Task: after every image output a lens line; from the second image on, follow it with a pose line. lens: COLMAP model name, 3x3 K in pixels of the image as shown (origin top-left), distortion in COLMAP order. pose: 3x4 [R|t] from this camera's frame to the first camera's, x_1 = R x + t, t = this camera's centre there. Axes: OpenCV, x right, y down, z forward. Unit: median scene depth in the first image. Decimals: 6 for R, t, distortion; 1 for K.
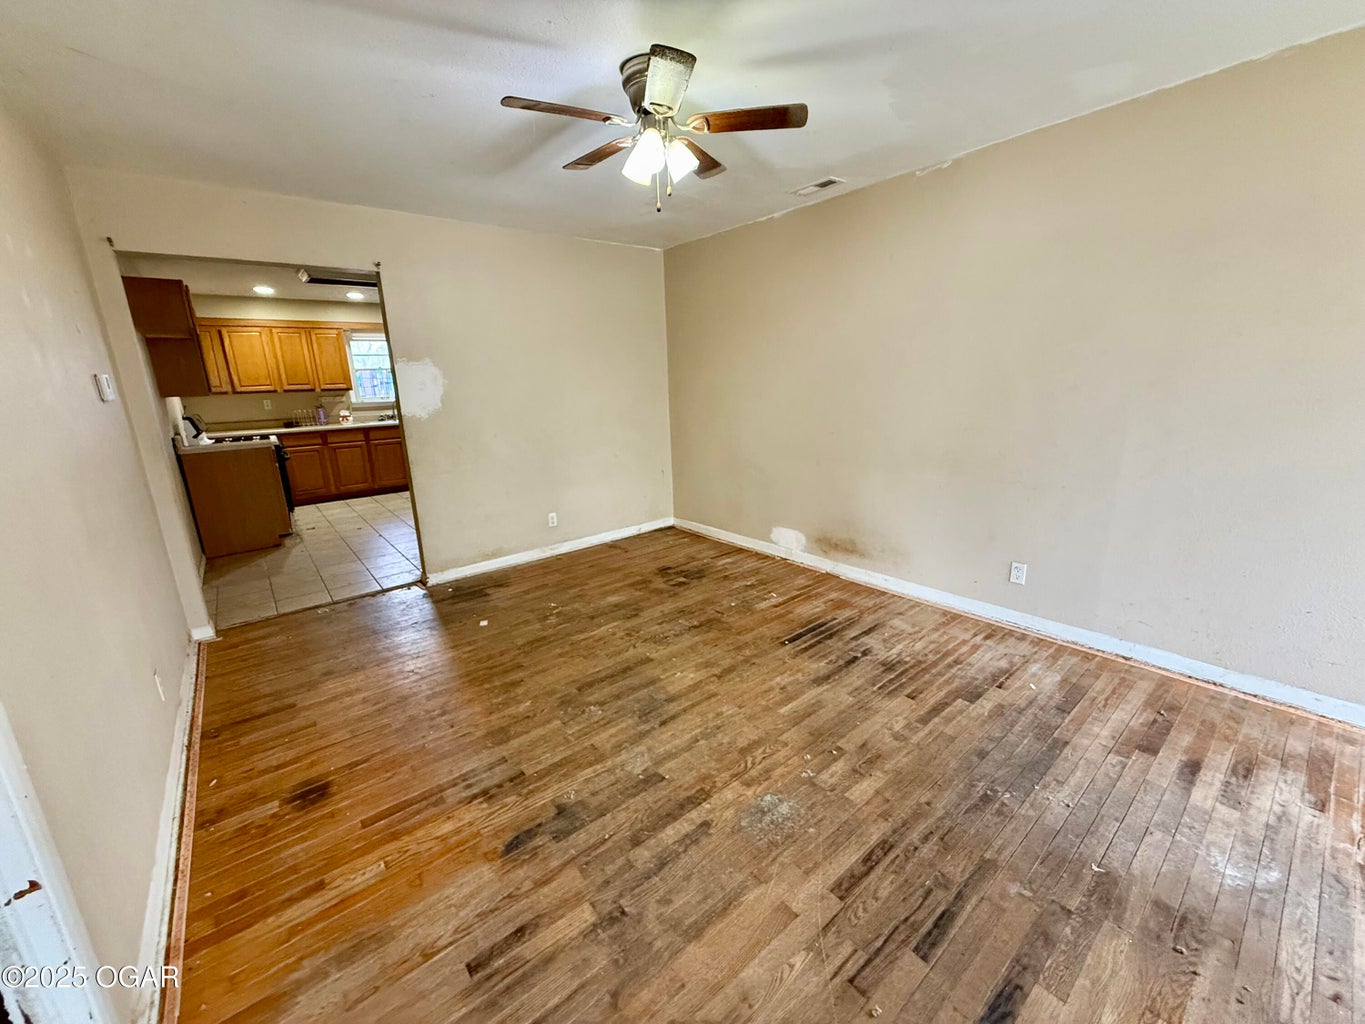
lens RADIAL K [[541.1, 0, 677.3], [0, 541.1, 509.1], [0, 0, 1]] dist [0.001463, 0.000454]
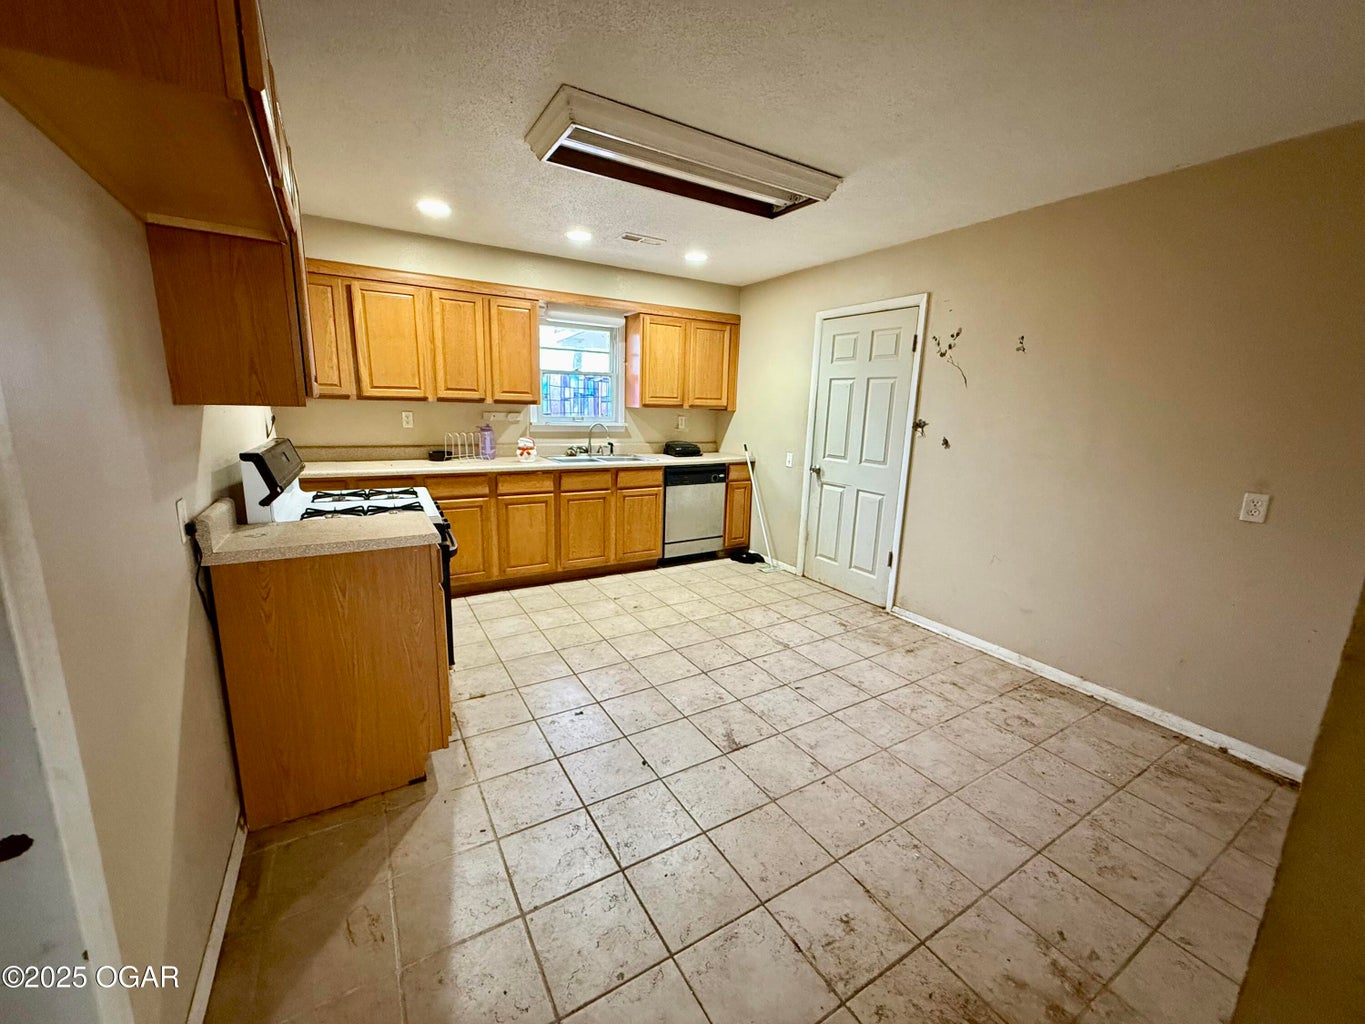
lens RADIAL K [[541.1, 0, 677.3], [0, 541.1, 509.1], [0, 0, 1]] dist [0.001463, 0.000454]
pose [[0.987777, 0.085577, -0.130281, -0.744760], [-0.091276, 0.995085, -0.038404, -0.197252], [0.126354, 0.049826, 0.990733, 0.893524]]
